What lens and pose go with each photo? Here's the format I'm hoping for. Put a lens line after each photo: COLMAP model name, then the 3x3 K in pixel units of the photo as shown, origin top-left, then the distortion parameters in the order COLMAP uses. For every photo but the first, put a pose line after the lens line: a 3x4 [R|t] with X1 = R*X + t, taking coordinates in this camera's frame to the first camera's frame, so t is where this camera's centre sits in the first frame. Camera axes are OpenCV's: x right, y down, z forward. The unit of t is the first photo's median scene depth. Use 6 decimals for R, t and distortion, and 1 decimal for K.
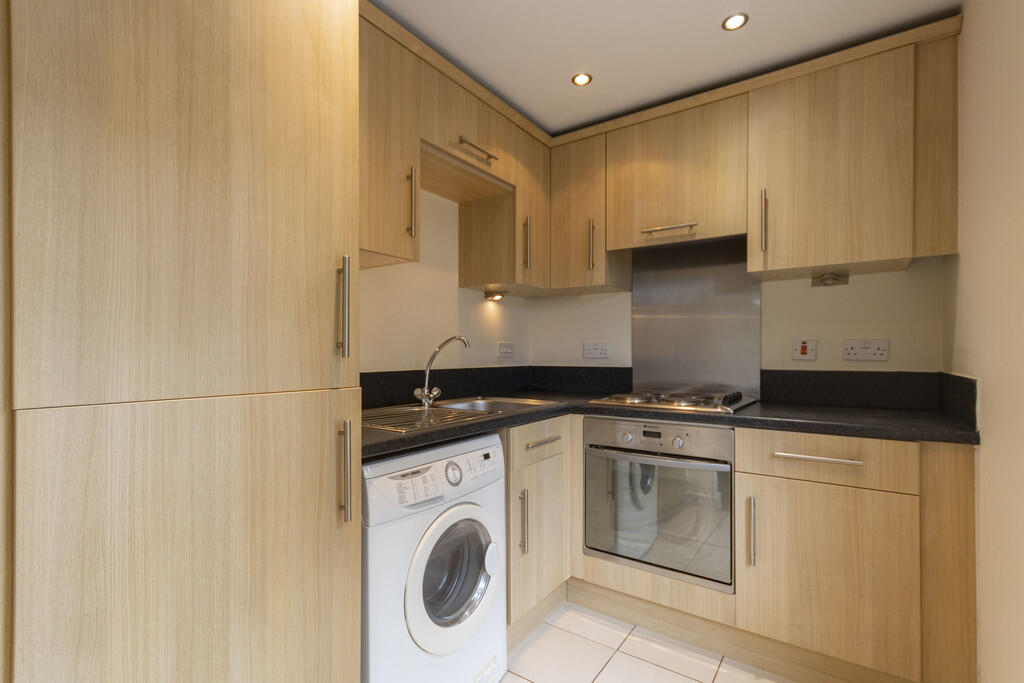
lens RADIAL K [[474.7, 0, 513.3], [0, 474.7, 352.9], [0, 0, 1]] dist [0.002273, 0.000542]
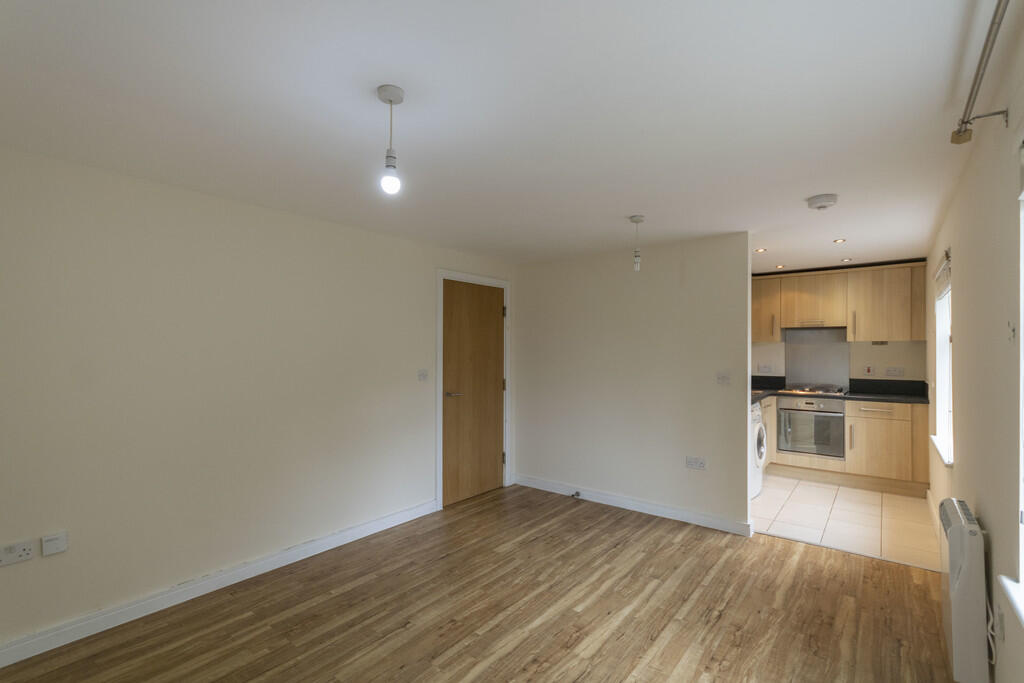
lens RADIAL K [[471.0, 0, 513.9], [0, 471.0, 348.6], [0, 0, 1]] dist [0.000361, 0.000007]
pose [[0.998714, -0.000366, -0.050699, -1.216831], [0.000306, 0.999999, -0.001194, -0.130284], [0.050700, 0.001177, 0.998713, -1.694778]]
